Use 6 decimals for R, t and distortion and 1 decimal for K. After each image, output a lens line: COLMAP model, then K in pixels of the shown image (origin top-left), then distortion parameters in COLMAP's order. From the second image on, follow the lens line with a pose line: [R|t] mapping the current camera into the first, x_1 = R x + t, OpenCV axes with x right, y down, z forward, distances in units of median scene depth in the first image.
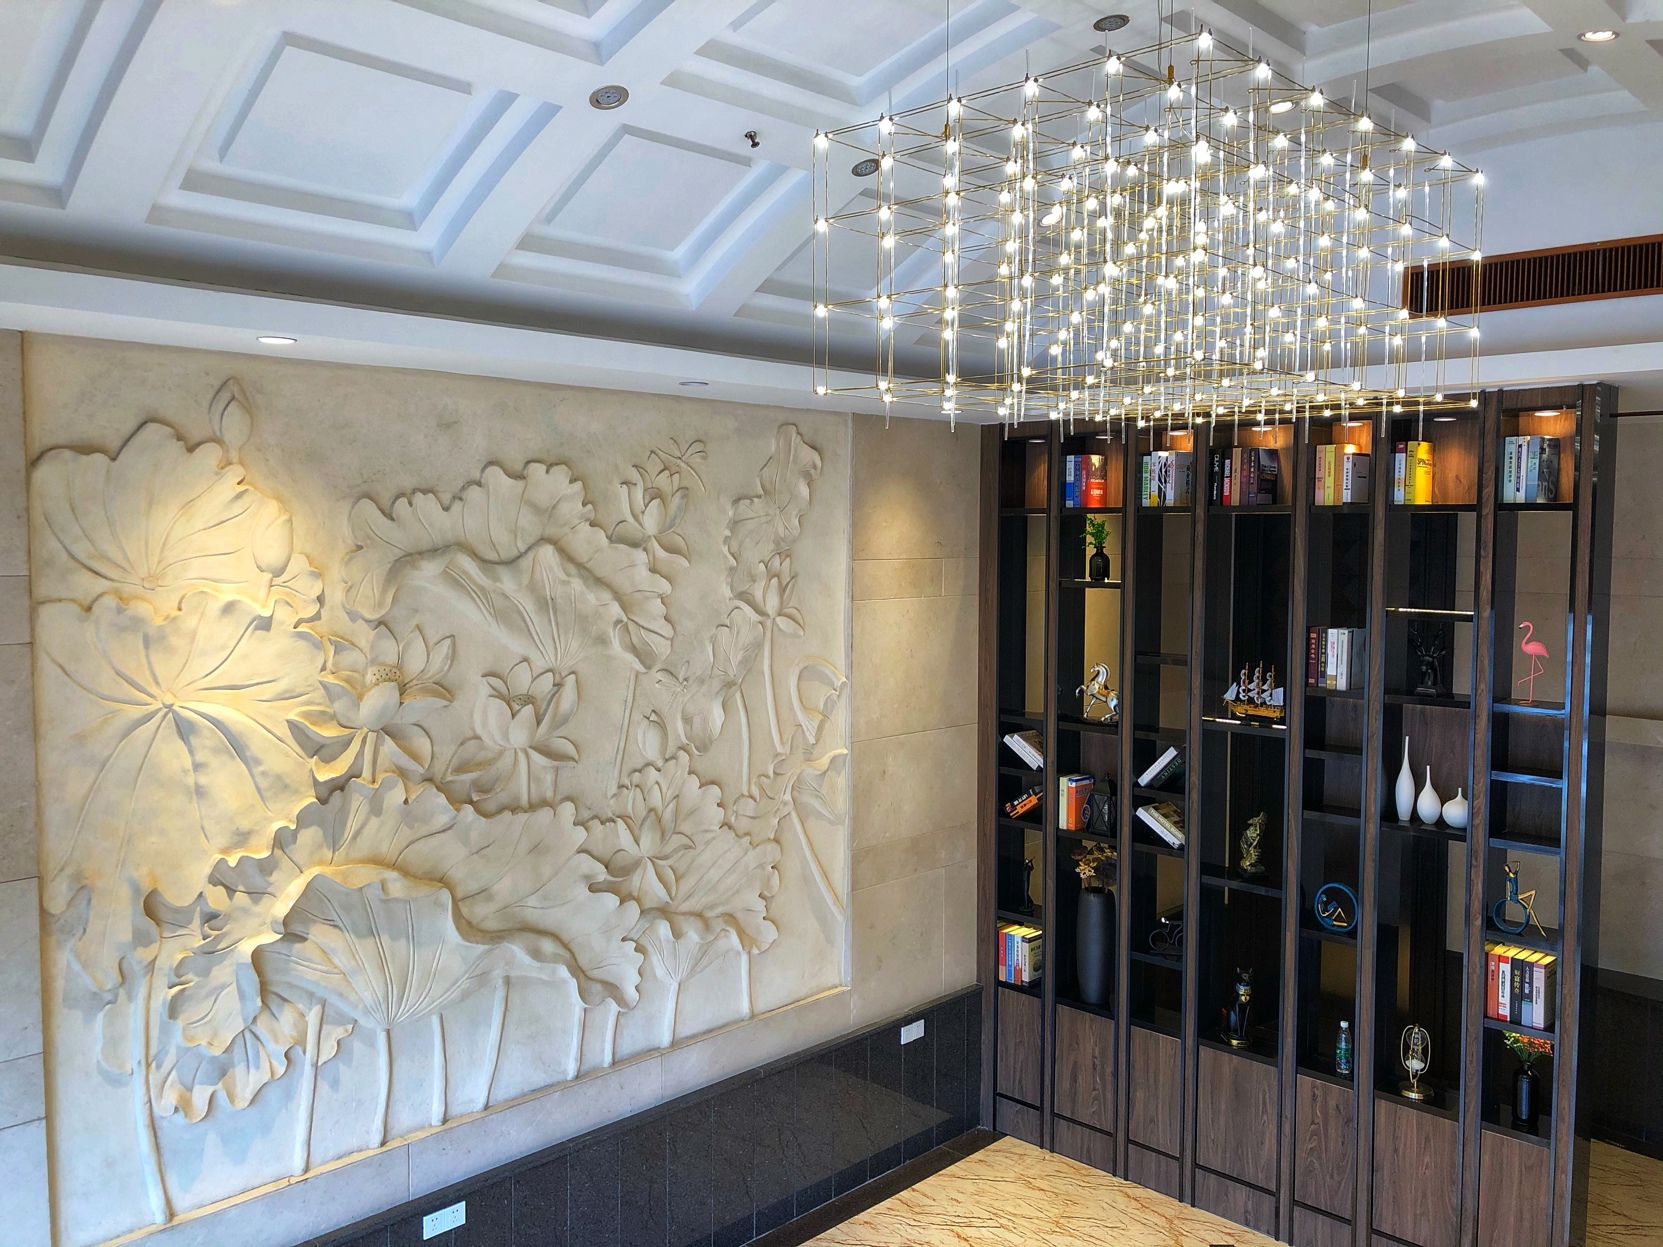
lens RADIAL K [[1358.2, 0, 829.3], [0, 1358.2, 615.3], [0, 0, 1]] dist [0.023076, -0.021747]
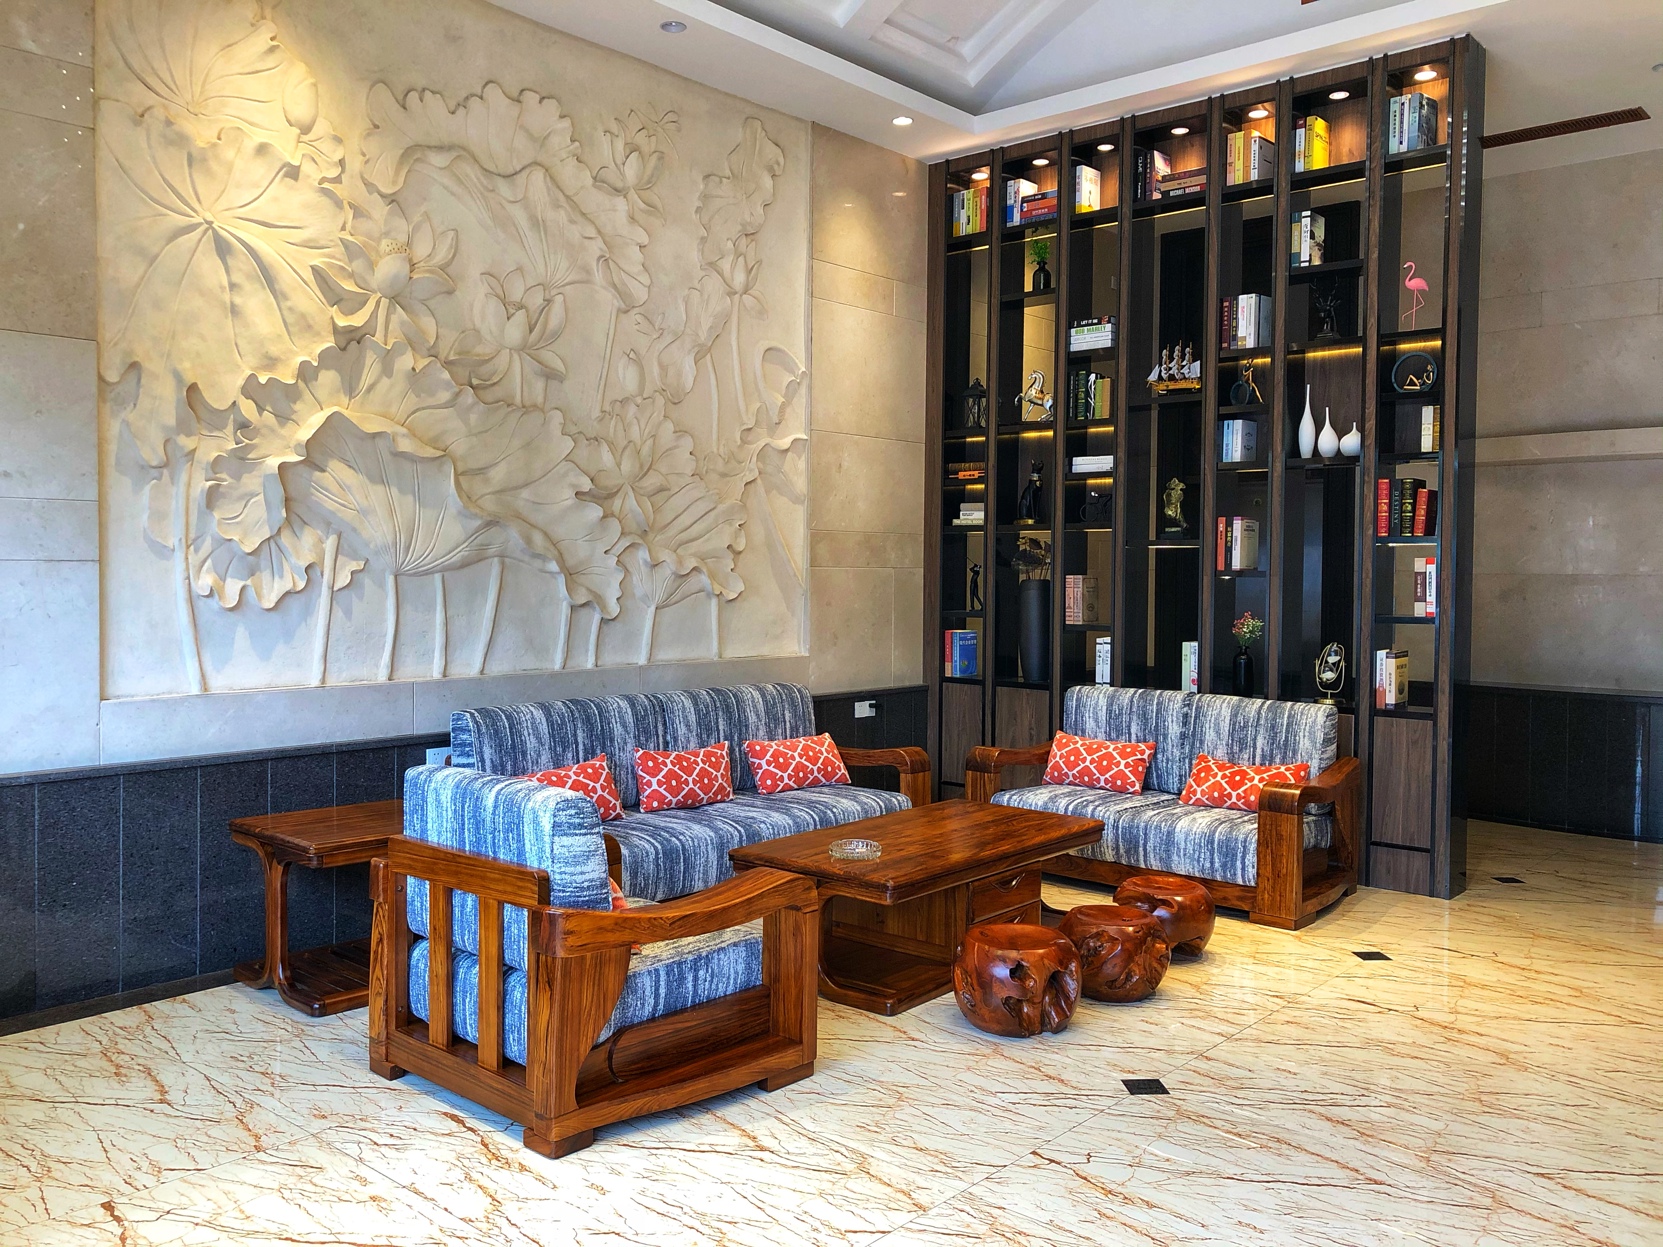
lens RADIAL K [[1358.2, 0, 825.9], [0, 1358.2, 622.9], [0, 0, 1]] dist [0.023076, -0.021747]
pose [[0.999059, 0.001824, 0.043322, -0.022156], [-0.000730, 0.999681, -0.025240, 0.338858], [-0.043355, 0.025185, 0.998742, -0.104441]]
